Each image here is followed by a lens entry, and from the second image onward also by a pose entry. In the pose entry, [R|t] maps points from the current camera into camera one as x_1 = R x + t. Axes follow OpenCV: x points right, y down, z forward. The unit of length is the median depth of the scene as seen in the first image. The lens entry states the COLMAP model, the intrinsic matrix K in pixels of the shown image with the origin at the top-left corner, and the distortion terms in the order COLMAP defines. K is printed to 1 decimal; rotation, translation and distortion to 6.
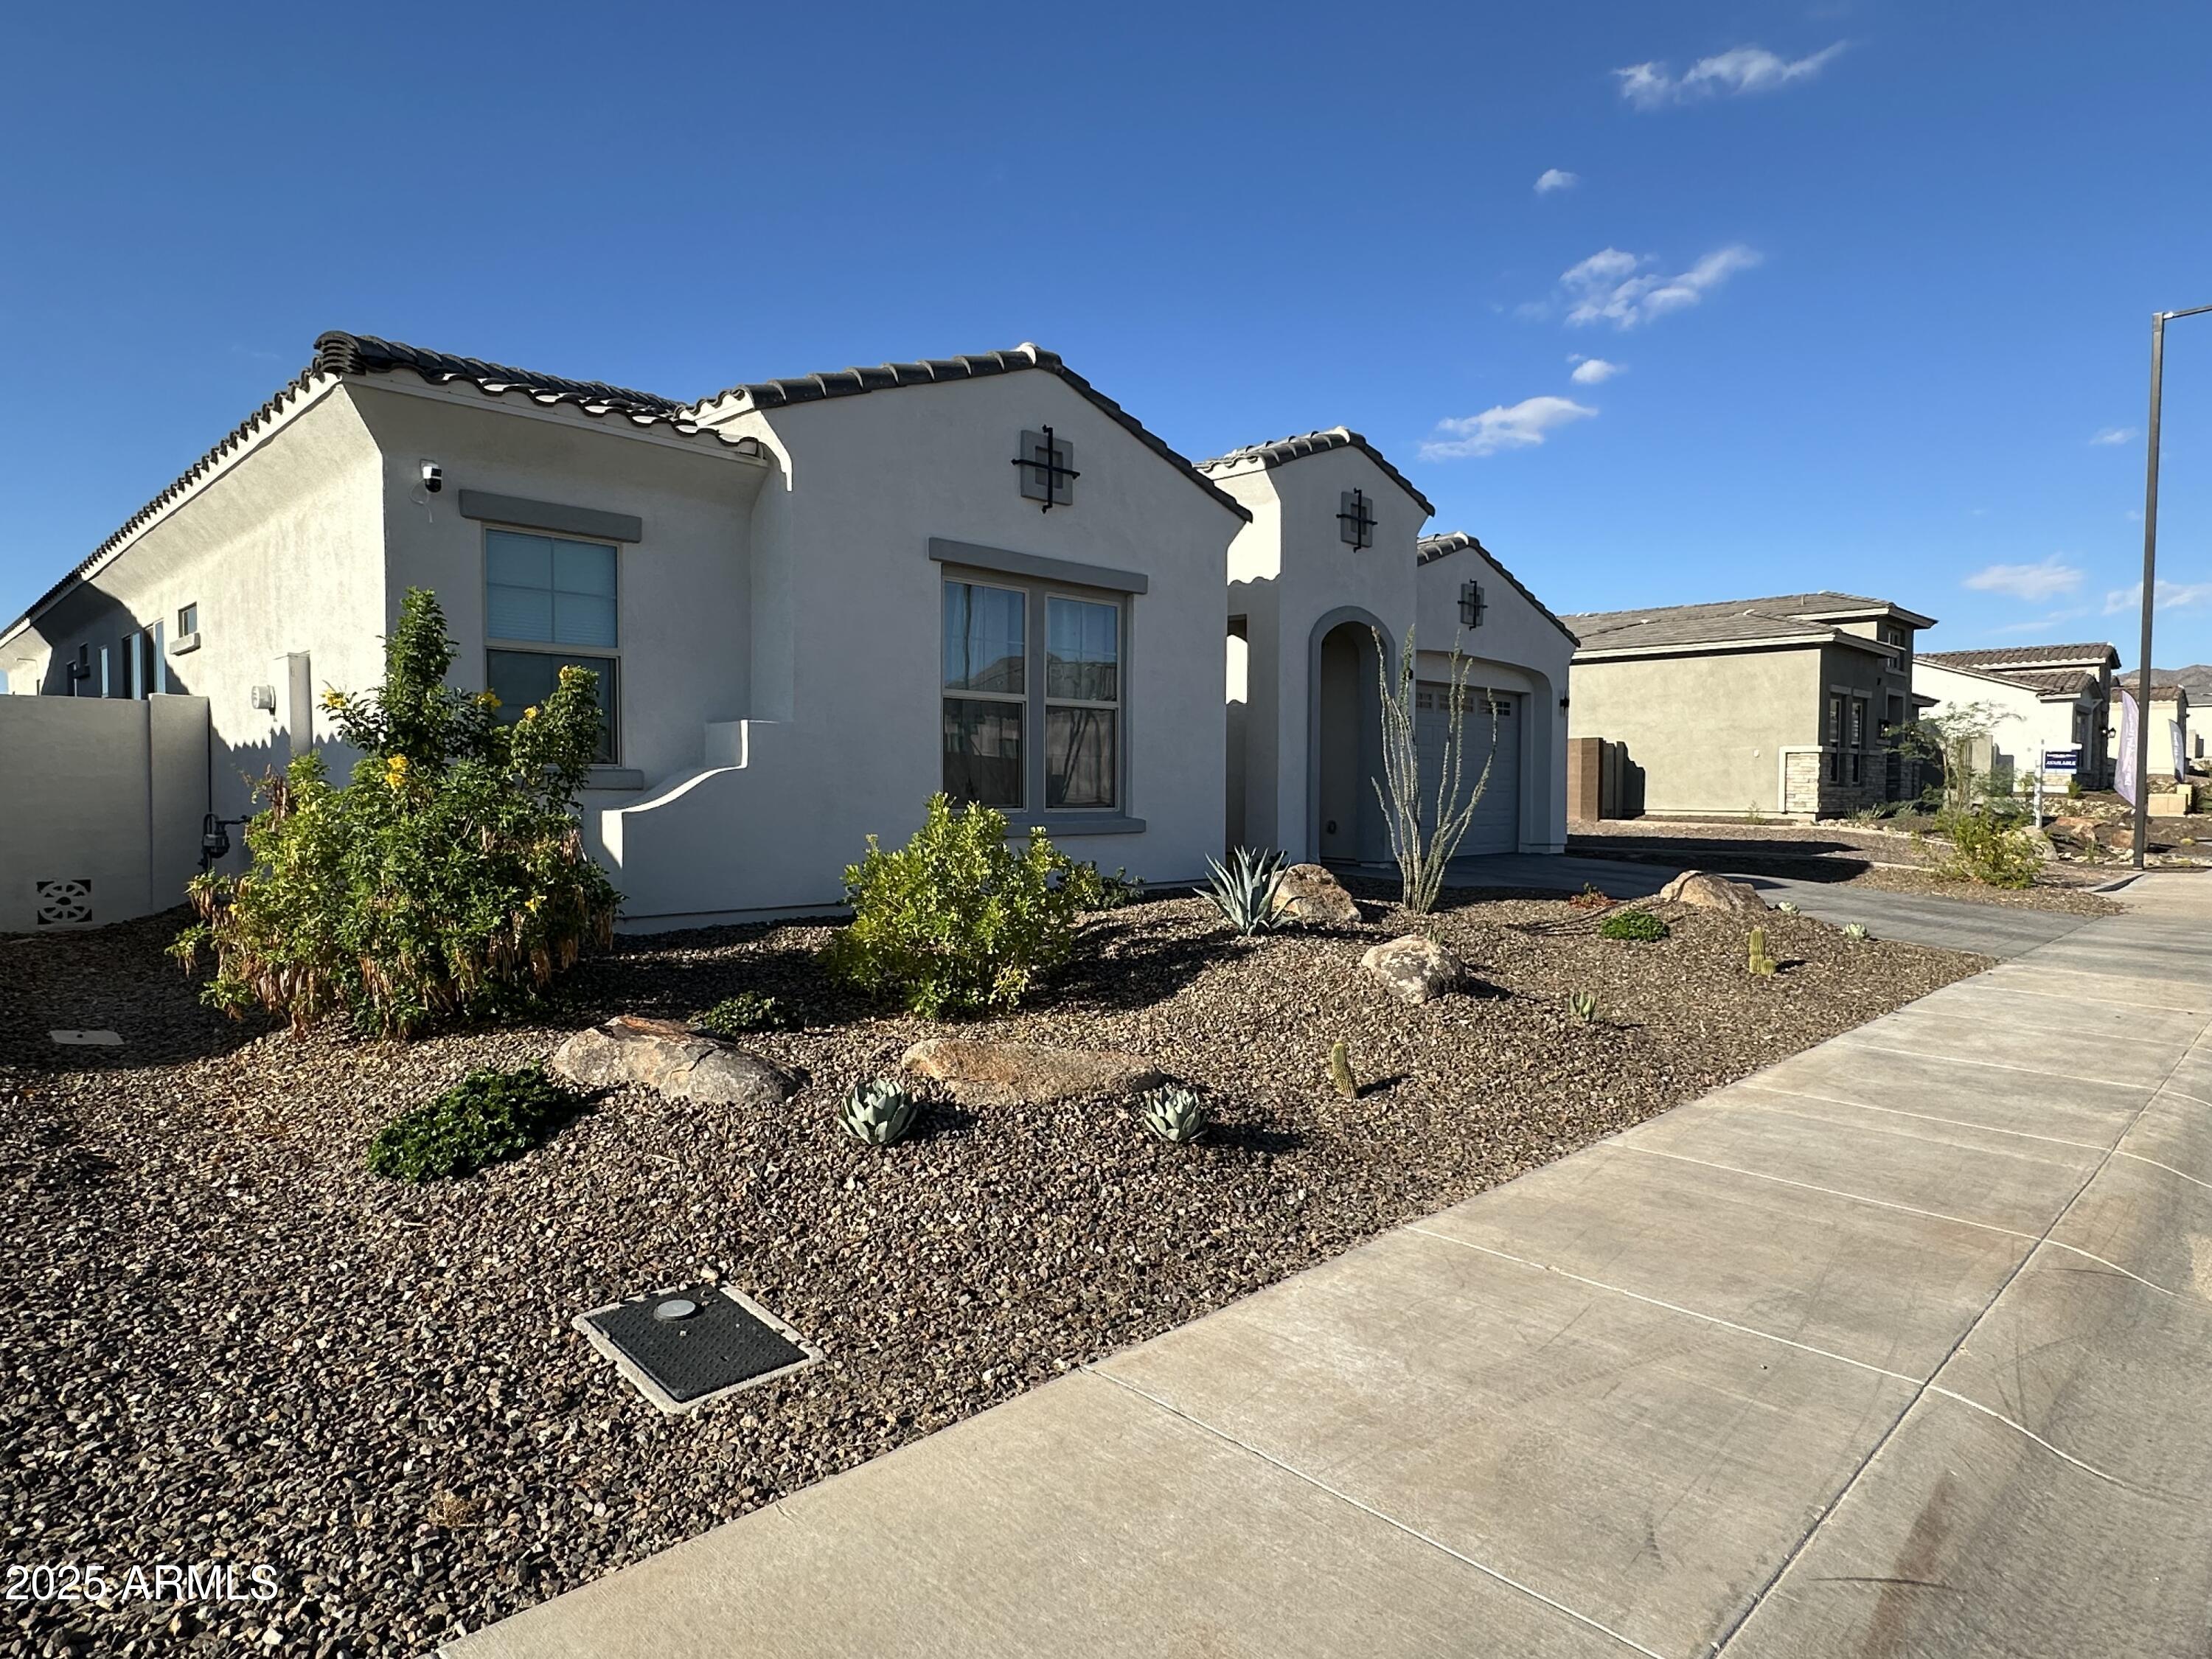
lens RADIAL K [[1277.7, 0, 1115.1], [0, 1277.7, 838.1], [0, 0, 1]] dist [-0.034186, 0.001836]
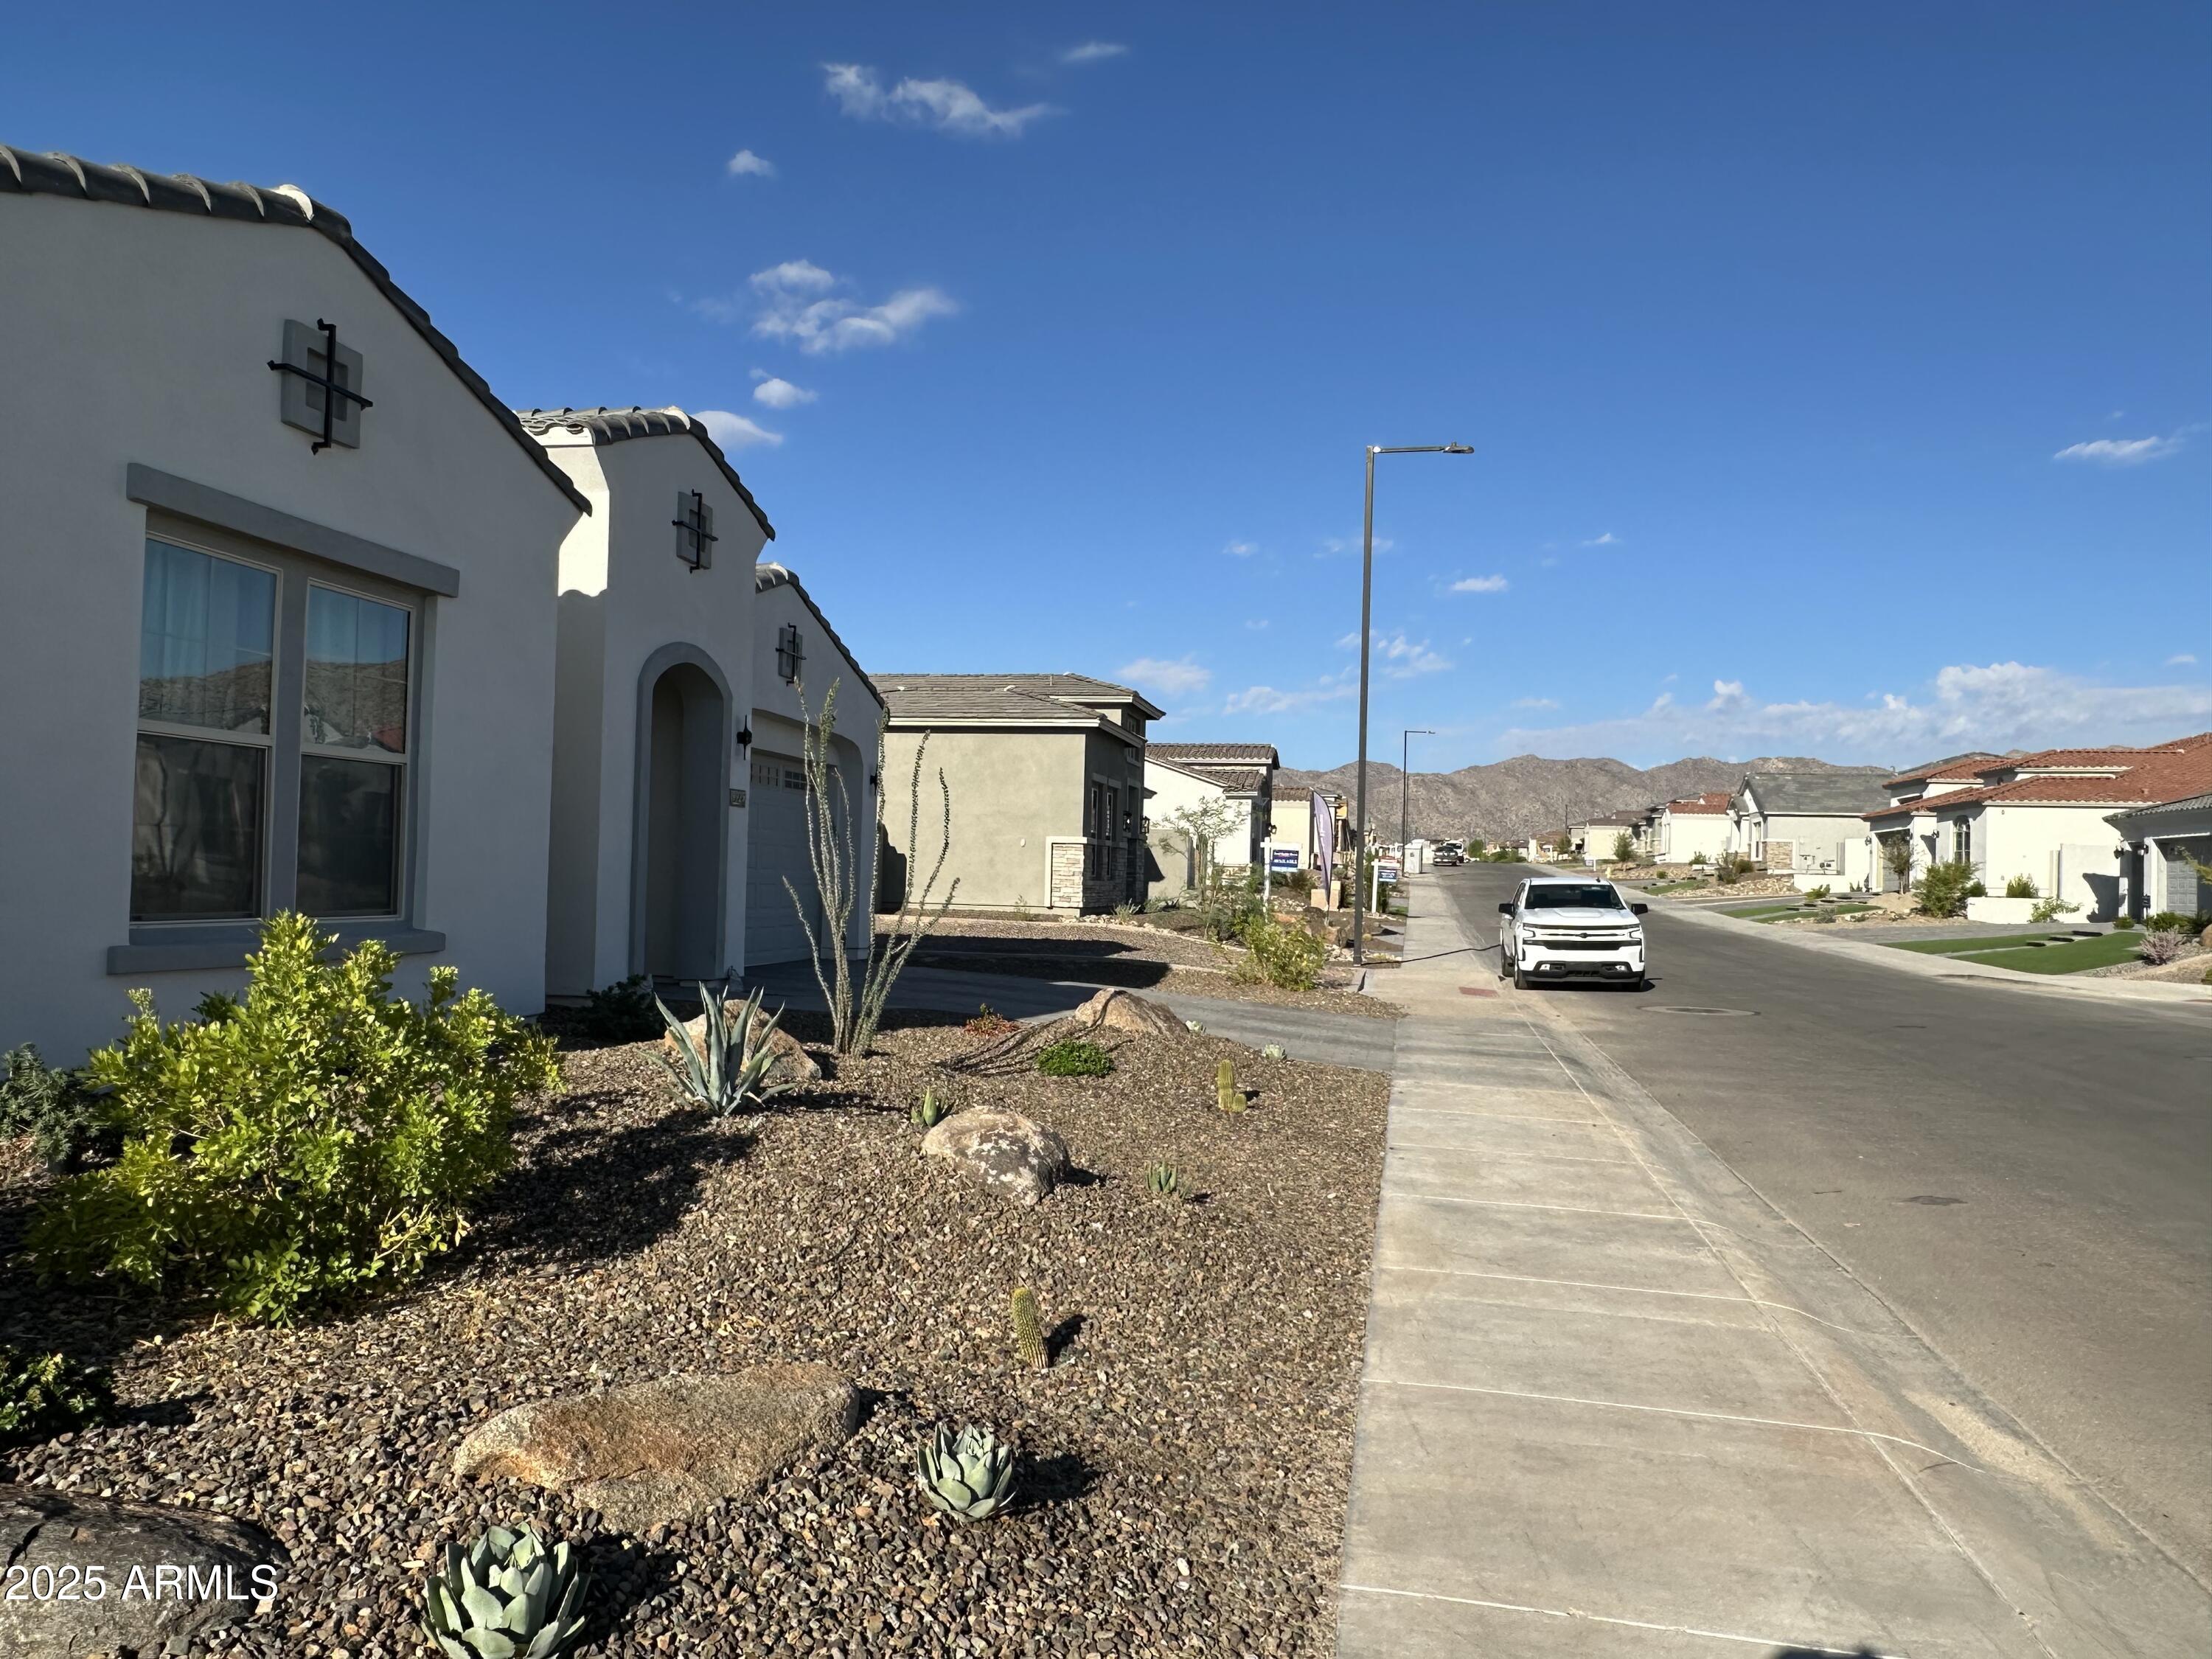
lens RADIAL K [[1512.7, 0, 1121.8], [0, 1512.7, 853.3], [0, 0, 1]] dist [0.017216, -0.041906]
pose [[0.824688, 0.026987, 0.564944, -0.134559], [-0.000708, 0.998909, -0.046684, -0.020019], [-0.565588, 0.038100, 0.823807, 0.148016]]
